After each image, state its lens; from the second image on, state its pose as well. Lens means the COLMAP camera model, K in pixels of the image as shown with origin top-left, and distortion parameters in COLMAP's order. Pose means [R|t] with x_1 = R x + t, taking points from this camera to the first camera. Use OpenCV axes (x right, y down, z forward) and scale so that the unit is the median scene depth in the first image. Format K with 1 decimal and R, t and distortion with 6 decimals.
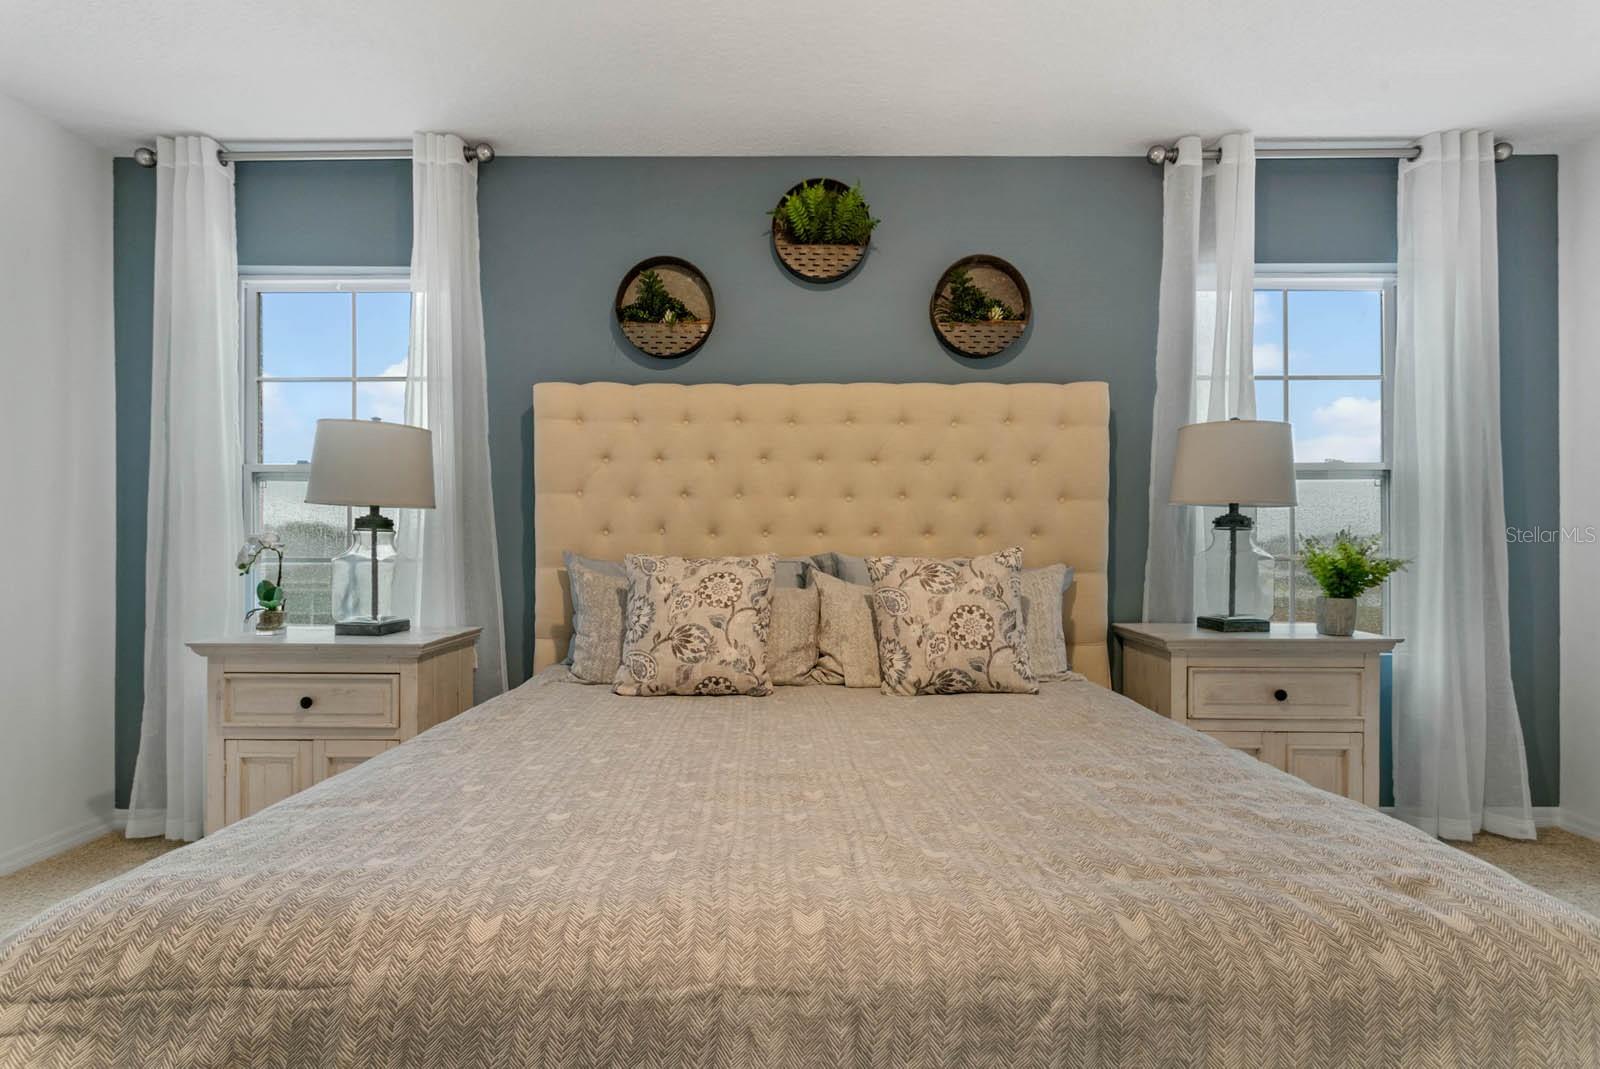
lens RADIAL K [[769.9, 0, 800.3], [0, 769.9, 536.8], [0, 0, 1]] dist [-0.002485, 0.002785]
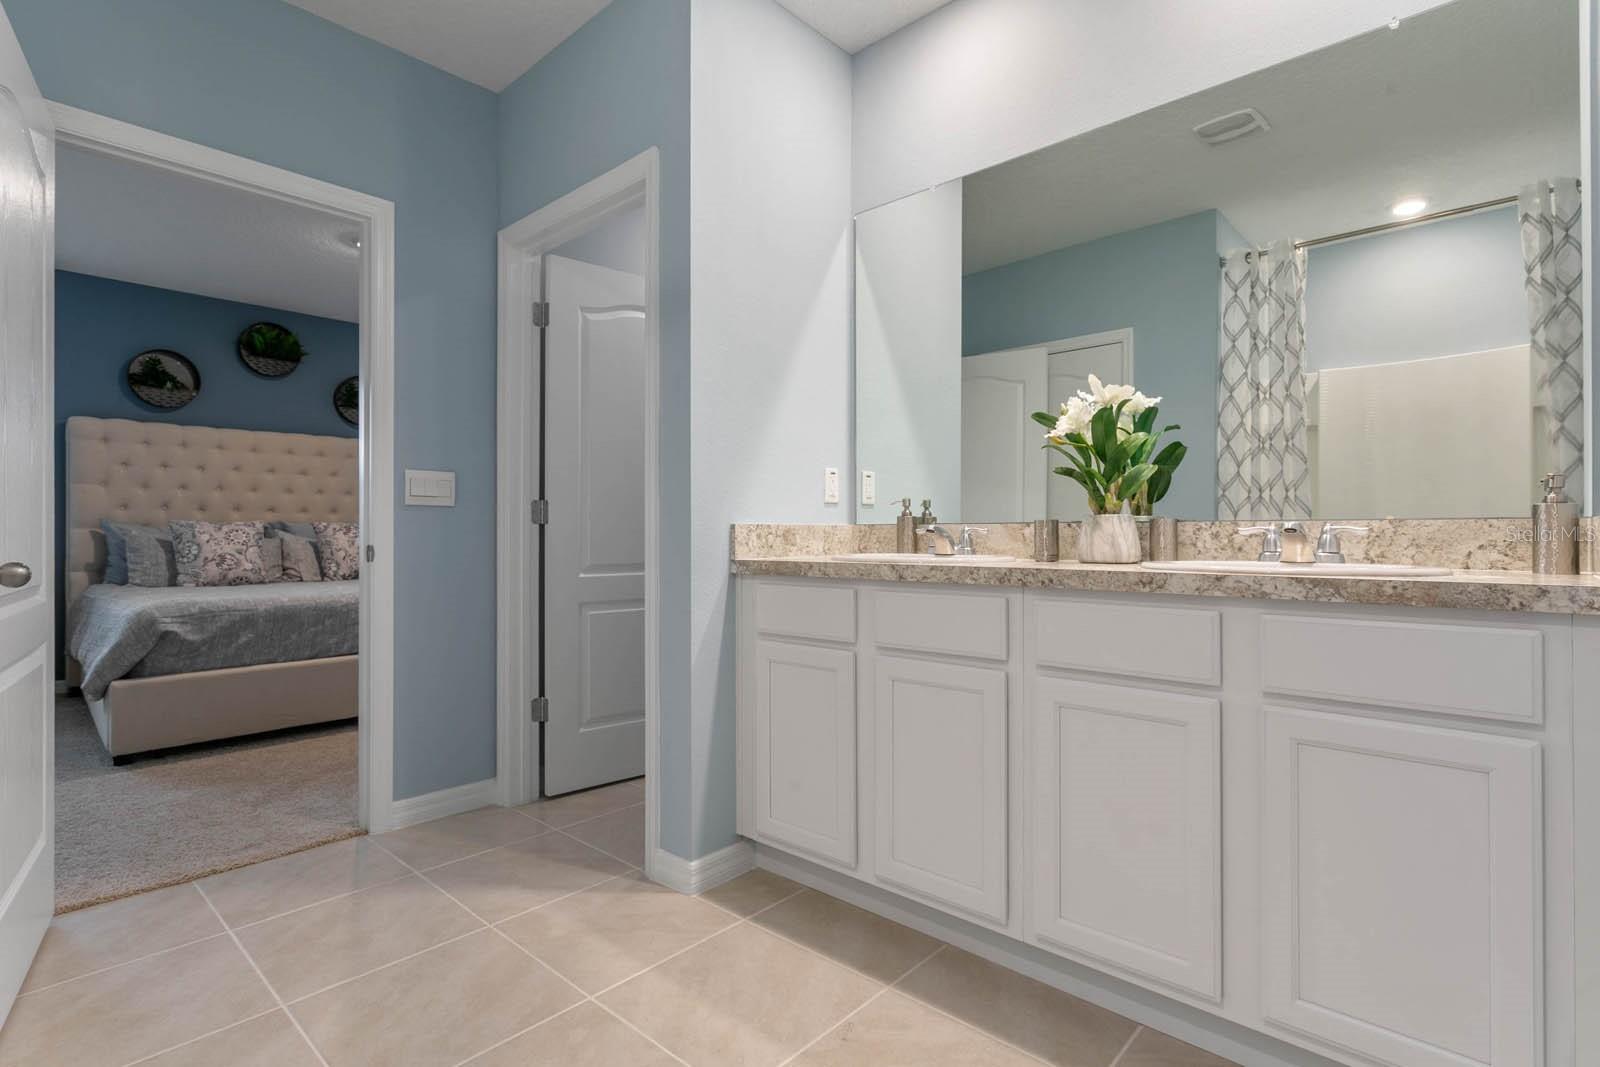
lens RADIAL K [[769.9, 0, 796.0], [0, 769.9, 529.8], [0, 0, 1]] dist [-0.002485, 0.002785]
pose [[0.670382, 0.001162, 0.742015, -0.541699], [-0.012315, 0.999878, 0.009561, 0.008158], [-0.741914, -0.015547, 0.670315, -1.302593]]
